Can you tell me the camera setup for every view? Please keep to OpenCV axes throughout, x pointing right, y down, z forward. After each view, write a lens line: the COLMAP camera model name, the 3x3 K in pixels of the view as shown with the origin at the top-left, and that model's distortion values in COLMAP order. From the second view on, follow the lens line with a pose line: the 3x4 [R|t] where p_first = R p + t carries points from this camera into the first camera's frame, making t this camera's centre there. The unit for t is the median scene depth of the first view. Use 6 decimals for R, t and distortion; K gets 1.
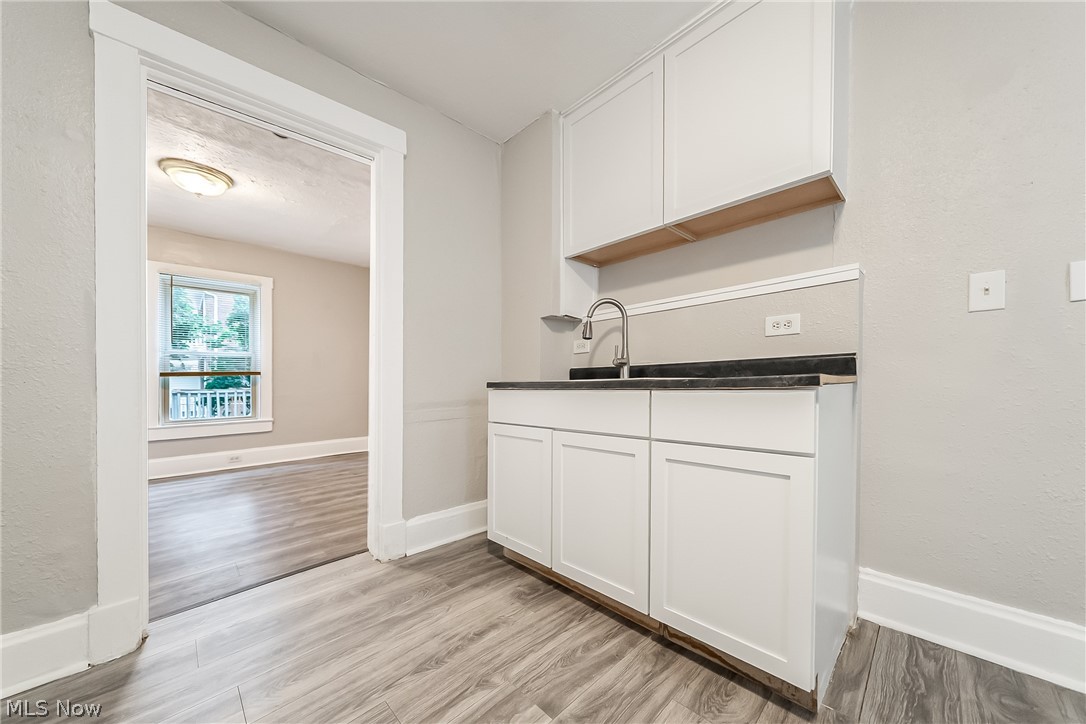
lens RADIAL K [[387.5, 0, 546.9], [0, 387.5, 365.1], [0, 0, 1]] dist [-0.001703, 0.000057]
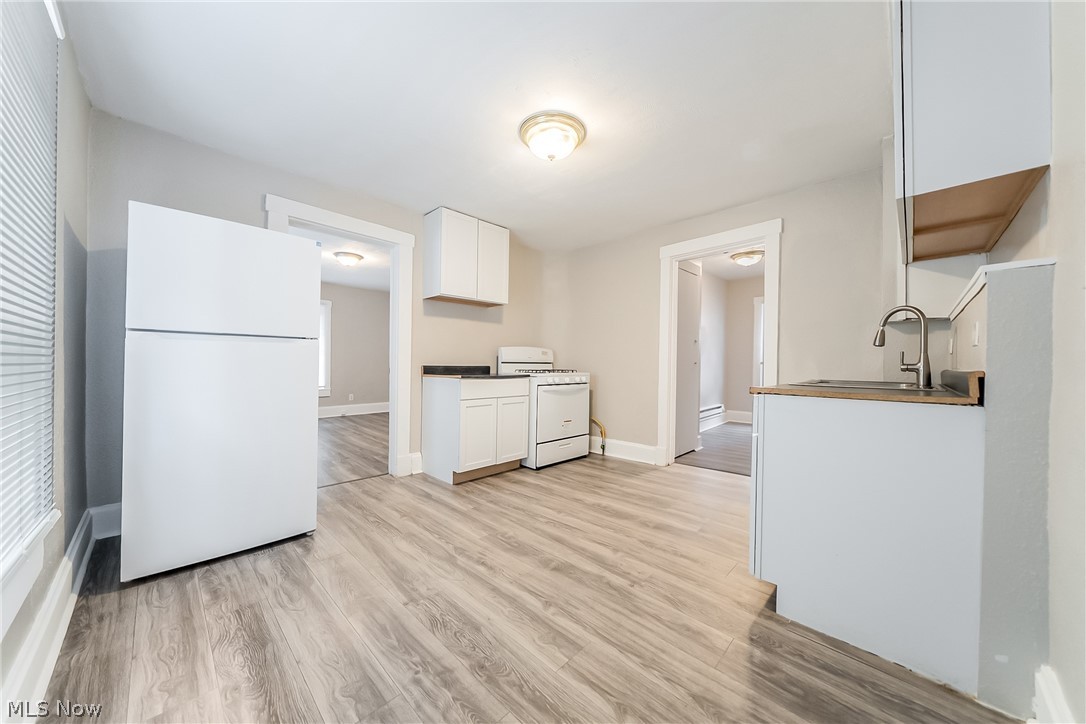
lens RADIAL K [[372.0, 0, 547.4], [0, 372.0, 363.2], [0, 0, 1]] dist [-0.000353, -0.000013]
pose [[0.036414, 0.016126, -0.999207, 1.205972], [0.033093, 0.999302, 0.017334, -0.071725], [0.998789, -0.033697, 0.035855, 0.051263]]
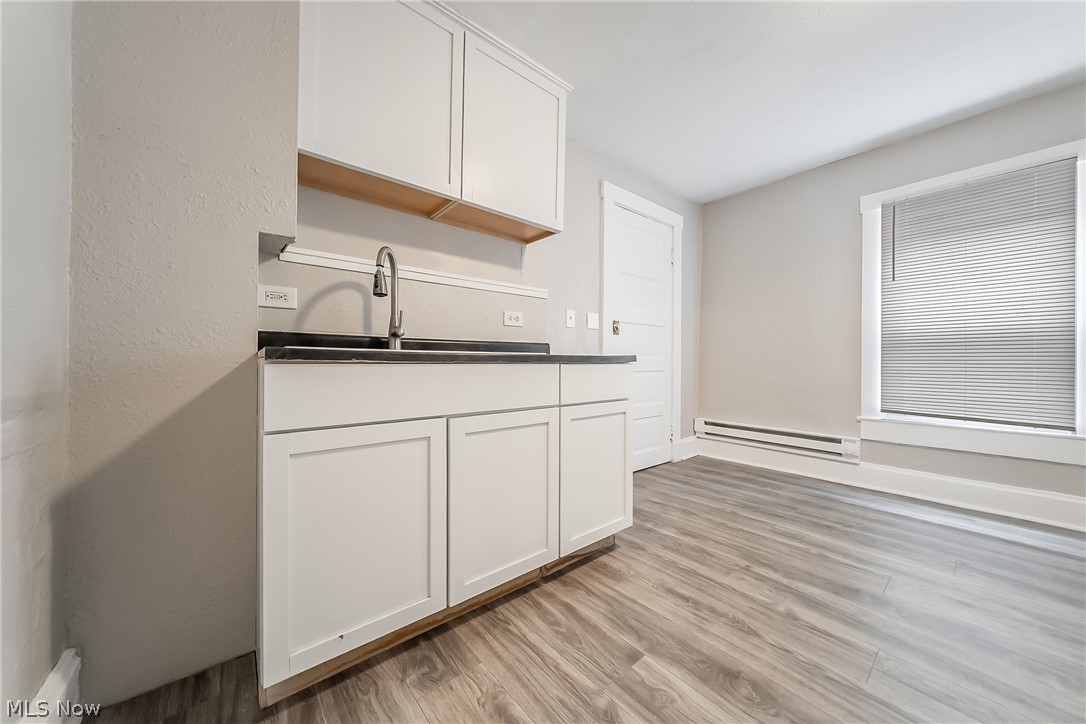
lens RADIAL K [[375.8, 0, 548.6], [0, 375.8, 358.2], [0, 0, 1]] dist [-0.001654, -0.000348]
pose [[0.063166, 0.029845, 0.997557, -0.632109], [-0.047985, 0.998488, -0.026834, 0.058325], [-0.996849, -0.046173, 0.064502, 0.710626]]
